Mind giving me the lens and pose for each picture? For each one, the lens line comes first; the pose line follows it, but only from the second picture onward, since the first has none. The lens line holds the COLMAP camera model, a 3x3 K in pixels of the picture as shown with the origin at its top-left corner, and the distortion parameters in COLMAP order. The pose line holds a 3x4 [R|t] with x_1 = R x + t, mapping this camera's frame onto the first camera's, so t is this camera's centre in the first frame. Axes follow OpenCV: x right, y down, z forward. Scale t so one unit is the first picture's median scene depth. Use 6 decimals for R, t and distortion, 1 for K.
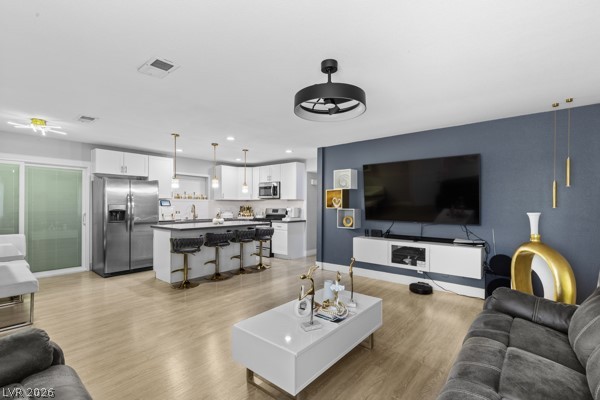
lens RADIAL K [[273.3, 0, 300.0], [0, 273.3, 200.0], [0, 0, 1]] dist [0.001671, 0.000084]
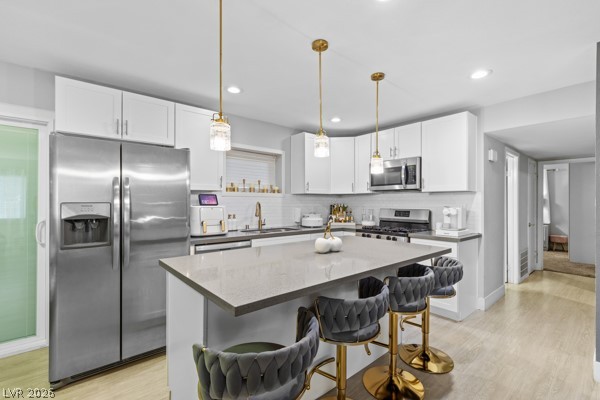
lens RADIAL K [[268.5, 0, 303.3], [0, 268.5, 199.6], [0, 0, 1]] dist [-0.000426, -0.000509]
pose [[0.985345, -0.003177, -0.170545, -0.205983], [0.004679, 0.999954, 0.008403, 0.007472], [0.170511, -0.009078, 0.985314, 0.476954]]
